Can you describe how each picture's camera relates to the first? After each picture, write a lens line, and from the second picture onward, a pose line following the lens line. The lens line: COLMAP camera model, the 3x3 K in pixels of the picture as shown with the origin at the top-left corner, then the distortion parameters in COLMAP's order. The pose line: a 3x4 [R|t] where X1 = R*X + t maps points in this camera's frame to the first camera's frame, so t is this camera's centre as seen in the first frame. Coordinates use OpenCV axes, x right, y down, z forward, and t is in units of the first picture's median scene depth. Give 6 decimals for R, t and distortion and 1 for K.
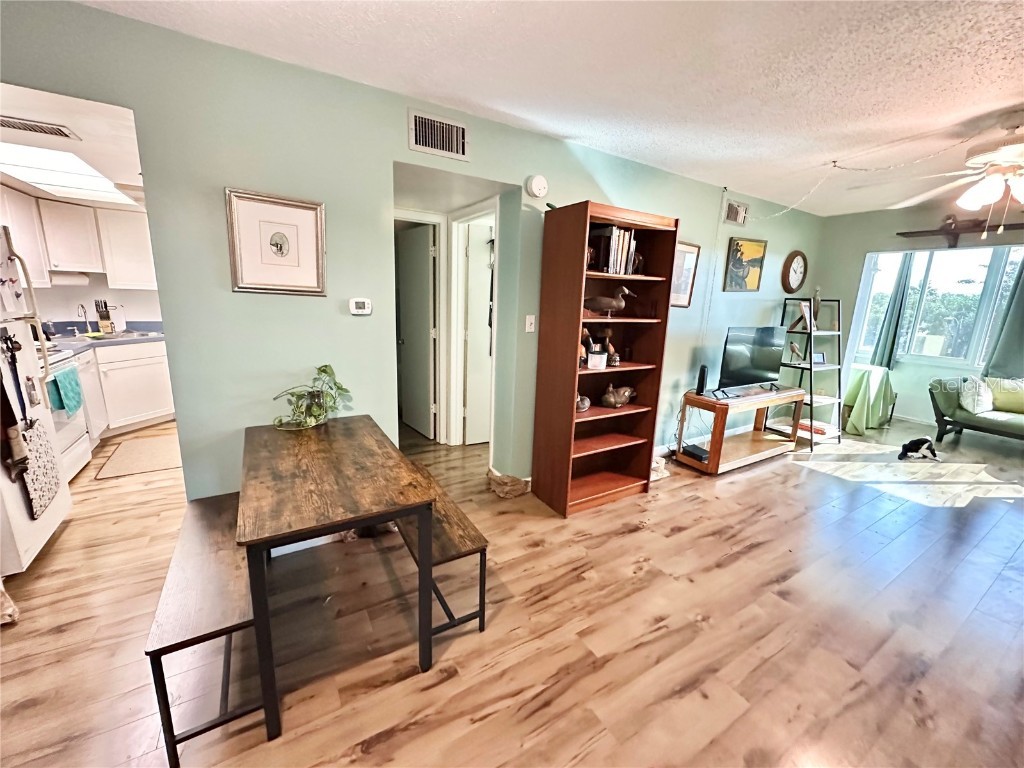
lens RADIAL K [[407.6, 0, 512.6], [0, 407.6, 382.2], [0, 0, 1]] dist [-0.000731, -0.000228]
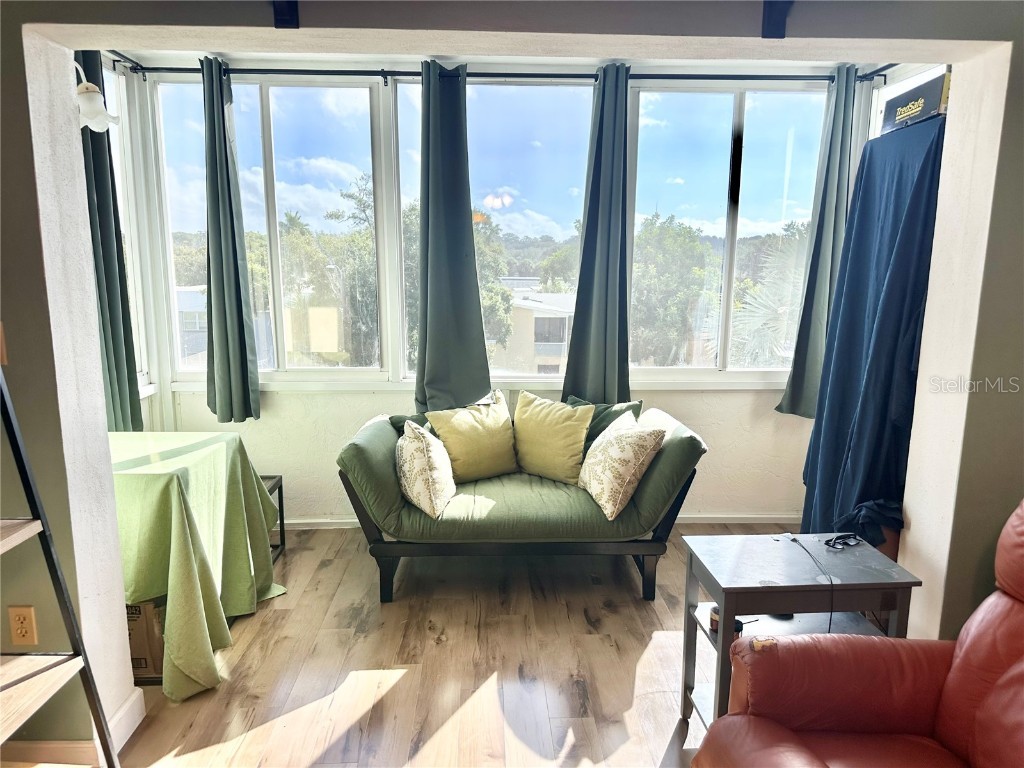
lens RADIAL K [[717.1, 0, 512.0], [0, 717.1, 384.0], [0, 0, 1]] dist [0.072268, -0.084029]
pose [[0.488770, -0.182308, 0.853152, 0.972260], [0.194129, 0.976132, 0.097371, -0.163492], [-0.850540, 0.118029, 0.512495, 0.914146]]
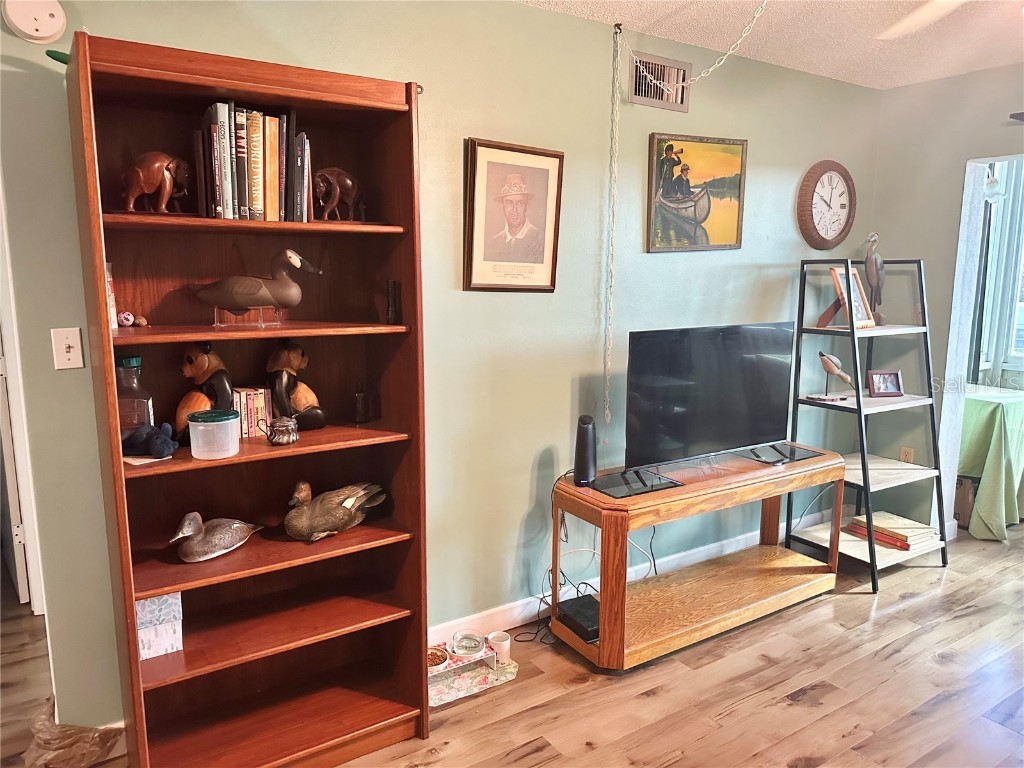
lens RADIAL K [[717.1, 0, 512.0], [0, 717.1, 384.0], [0, 0, 1]] dist [0.072268, -0.084029]
pose [[0.998866, -0.041100, 0.024049, 0.488661], [0.042309, 0.997743, -0.052134, -0.054033], [-0.021852, 0.053092, 0.998351, 0.284704]]
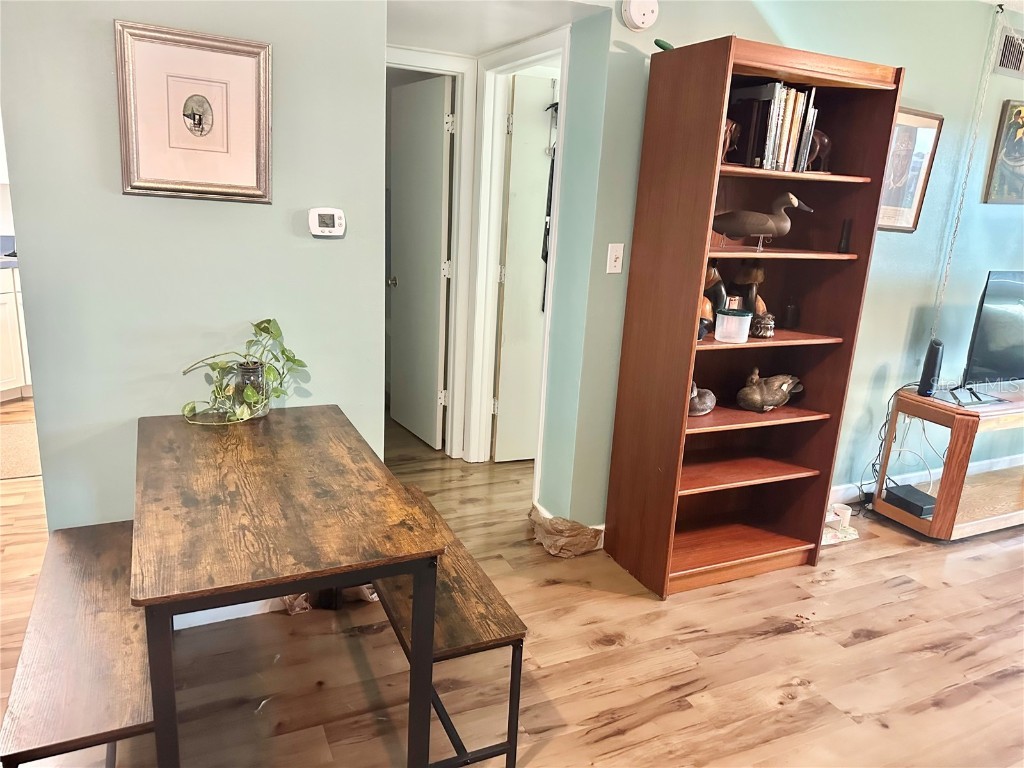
lens RADIAL K [[717.1, 0, 512.0], [0, 717.1, 384.0], [0, 0, 1]] dist [0.072268, -0.084029]
pose [[0.994748, 0.041649, -0.093494, 0.001280], [-0.037760, 0.998362, 0.042982, -0.005298], [0.095131, -0.039225, 0.994692, -0.022231]]
